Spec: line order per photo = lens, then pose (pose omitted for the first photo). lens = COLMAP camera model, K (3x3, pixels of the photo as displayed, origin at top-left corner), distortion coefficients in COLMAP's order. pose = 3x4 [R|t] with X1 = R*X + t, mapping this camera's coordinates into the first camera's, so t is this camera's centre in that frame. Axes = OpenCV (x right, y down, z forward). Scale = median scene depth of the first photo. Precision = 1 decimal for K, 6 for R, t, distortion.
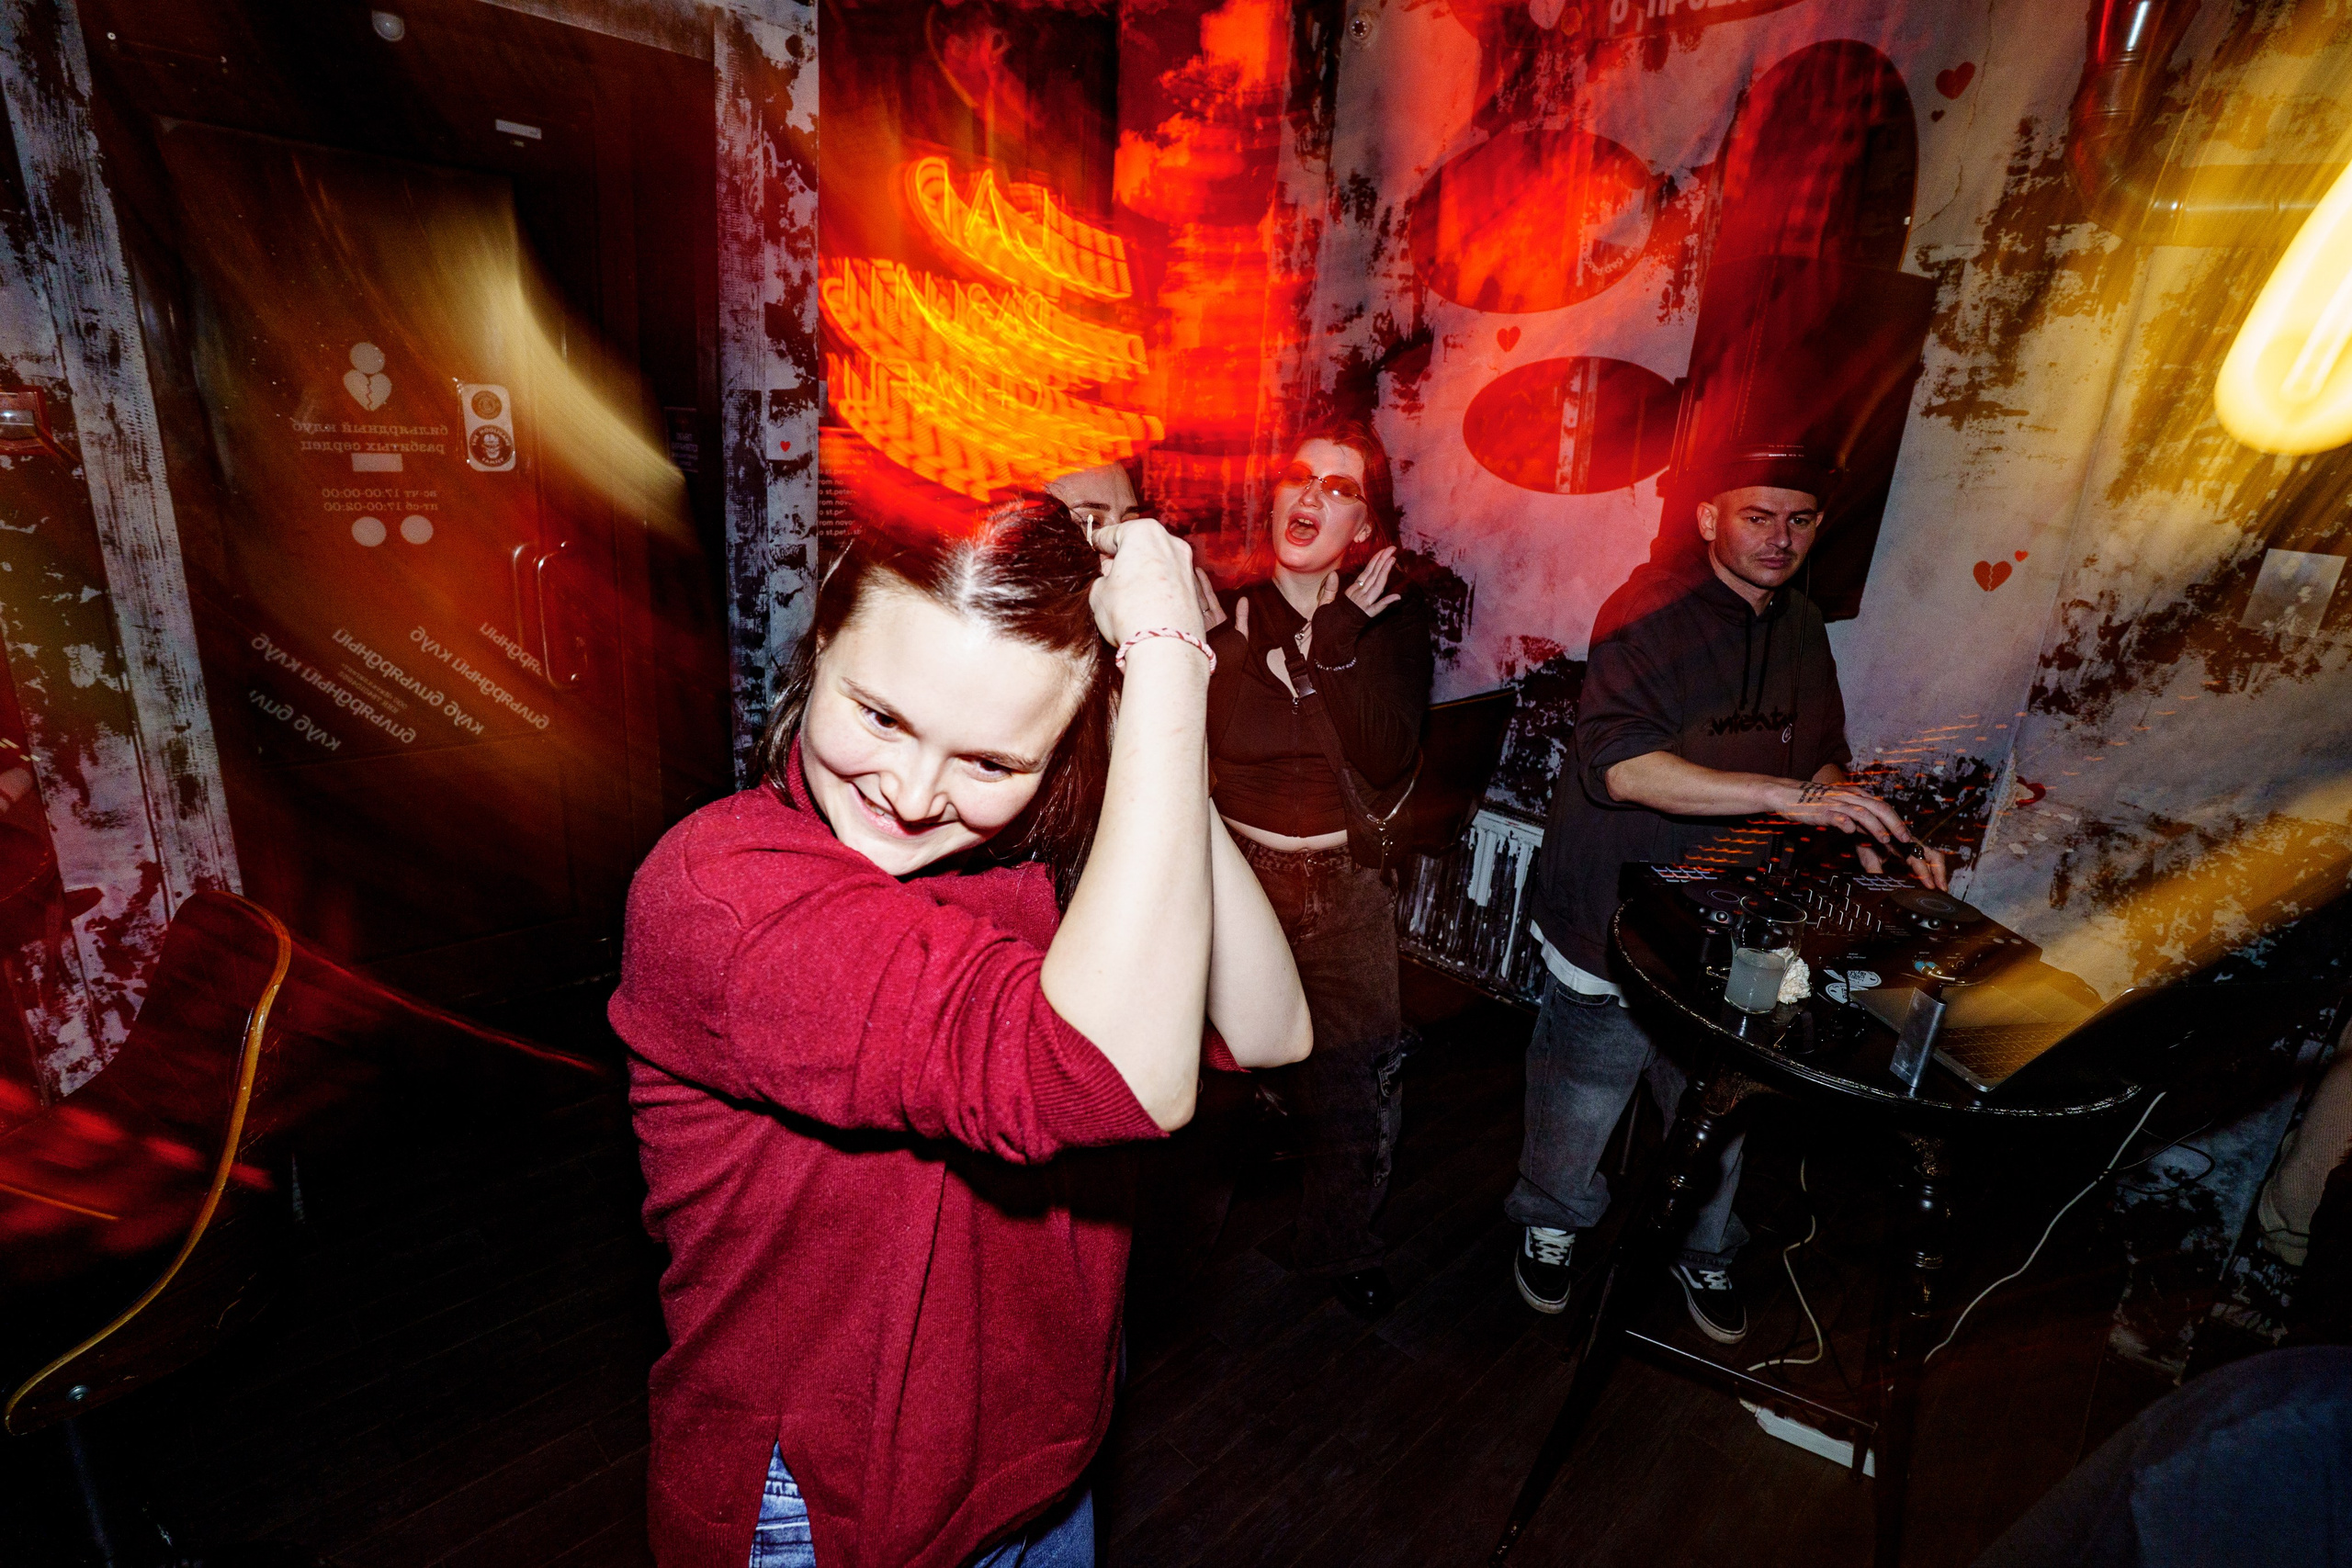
lens RADIAL K [[1153.7, 0, 1172.9], [0, 1153.7, 772.2], [0, 0, 1]] dist [-0.051886, 0.021121]
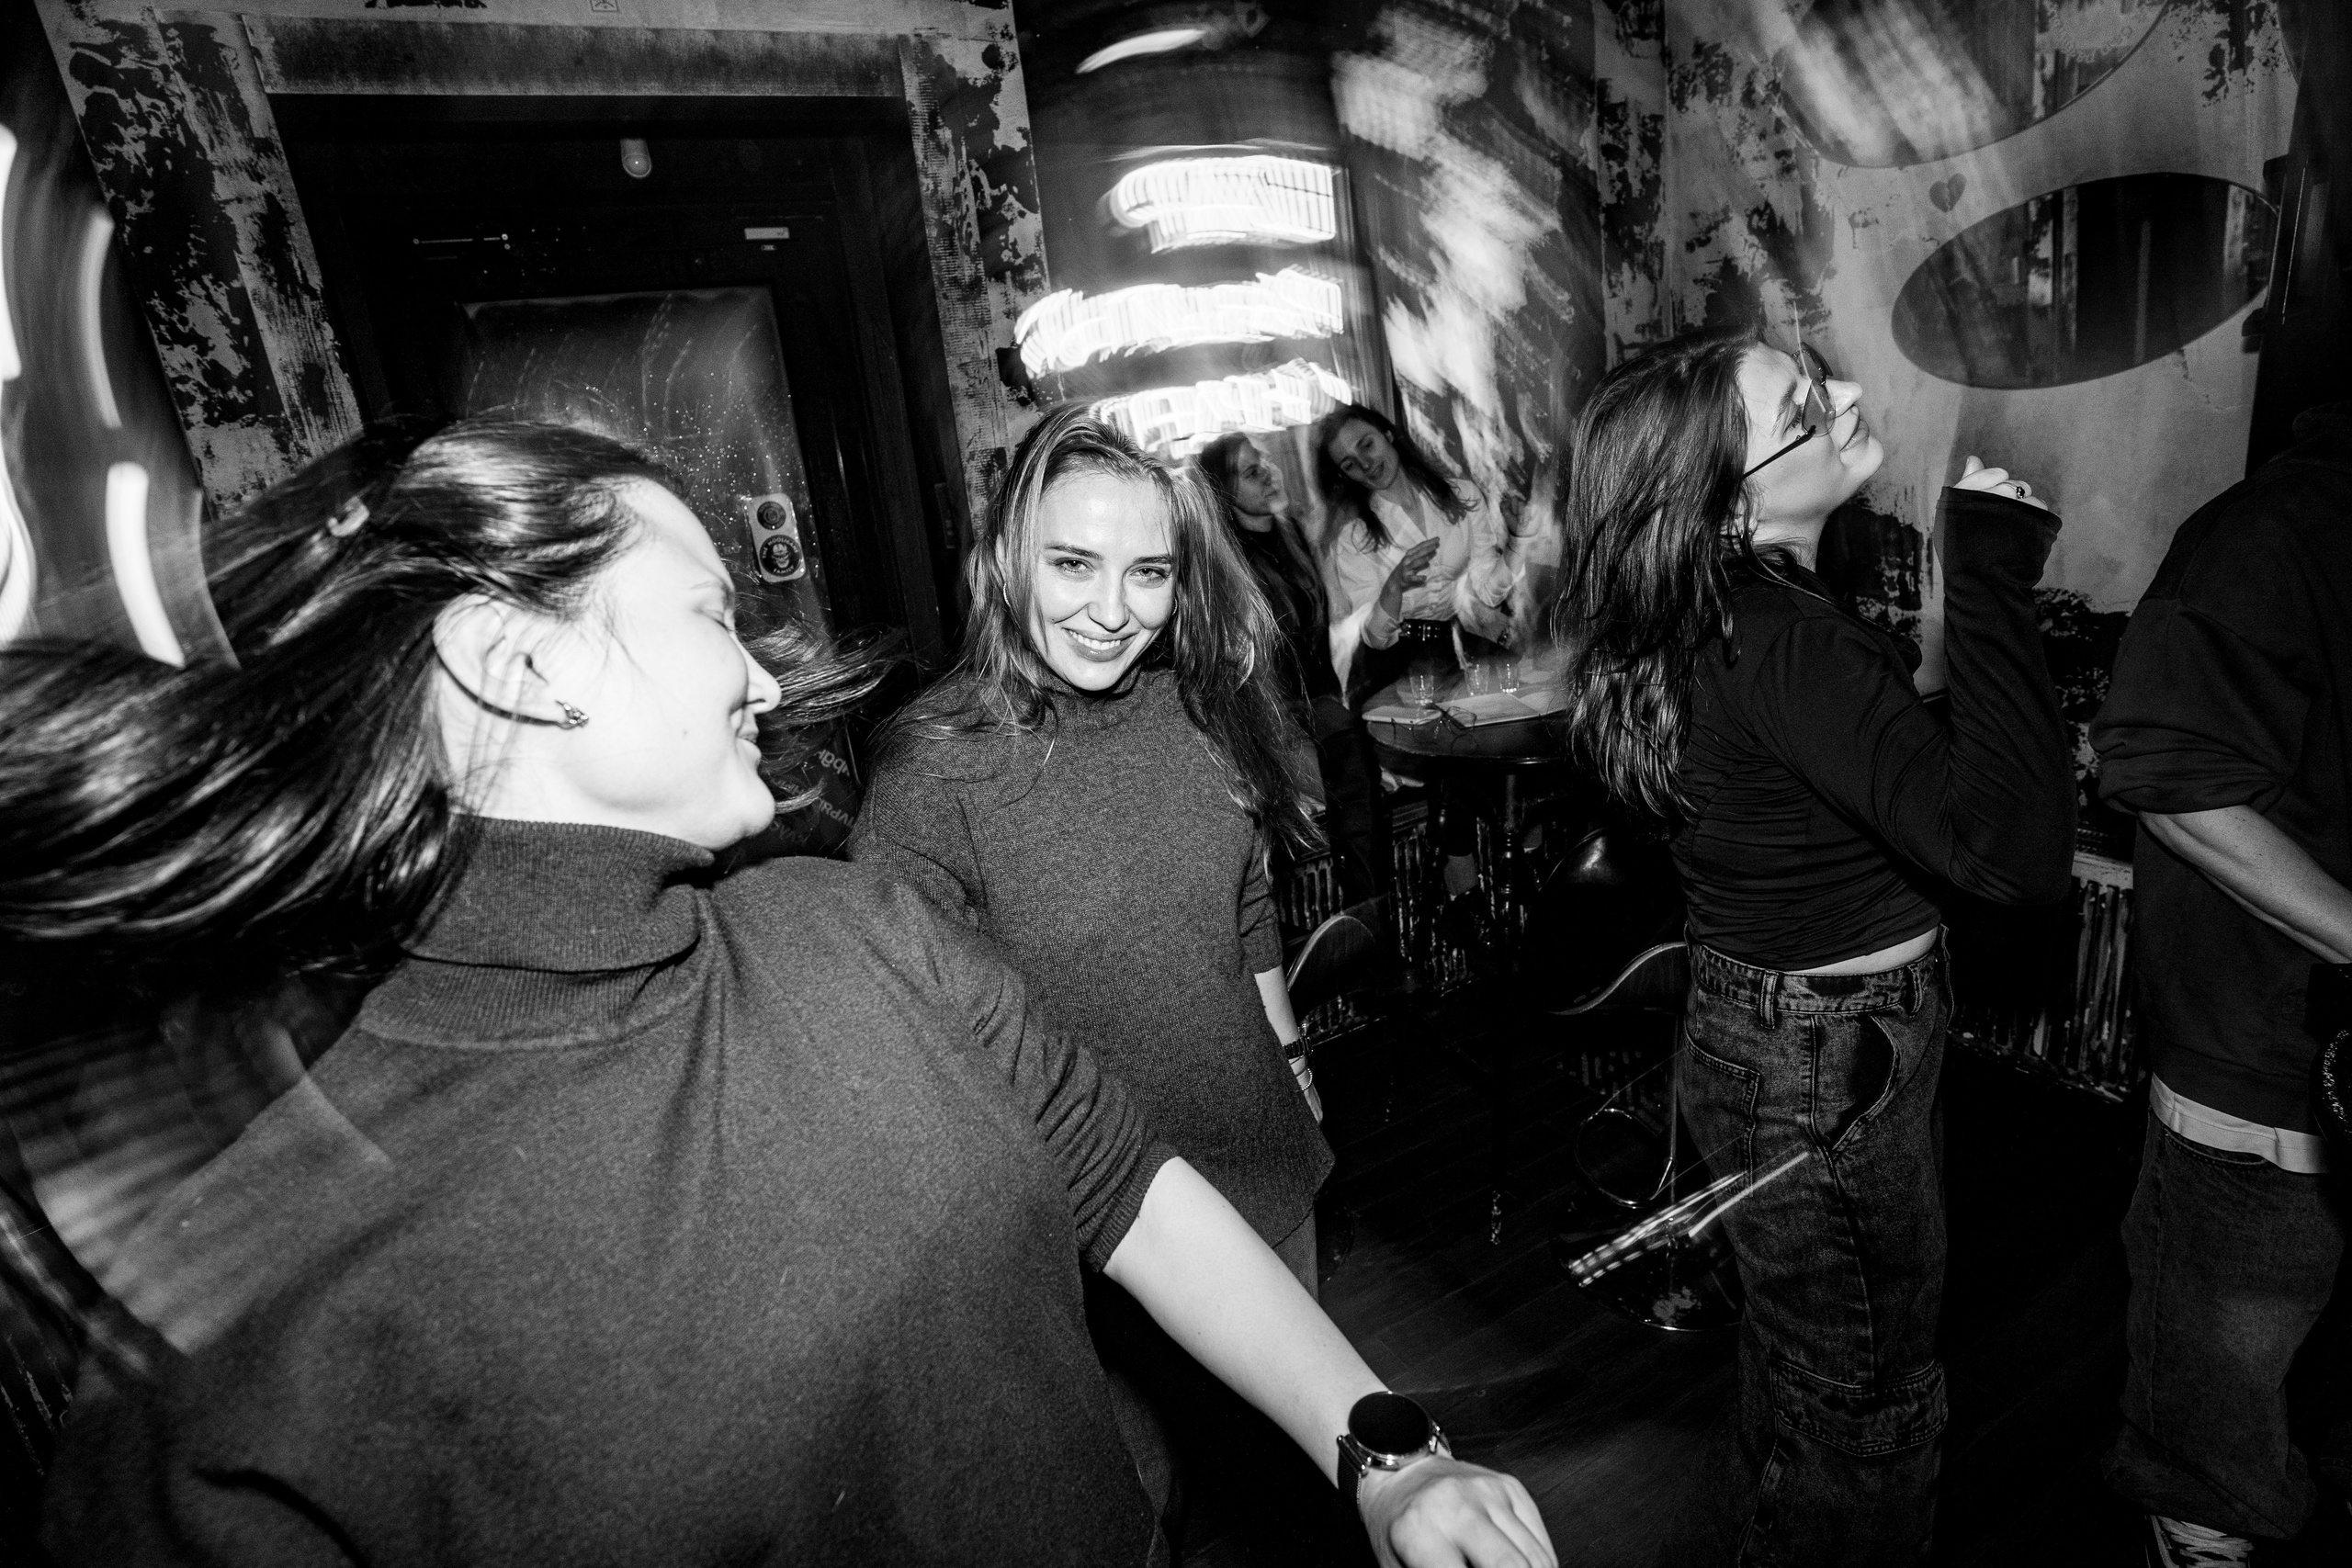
lens RADIAL K [[1149.5, 0, 1170.6], [0, 1149.5, 790.4], [0, 0, 1]] dist [-0.071939, 0.030478]
pose [[0.937546, -0.095115, -0.334606, 0.035662], [0.094053, 0.995378, -0.019414, -0.039770], [0.334906, -0.013269, 0.942158, 0.211942]]
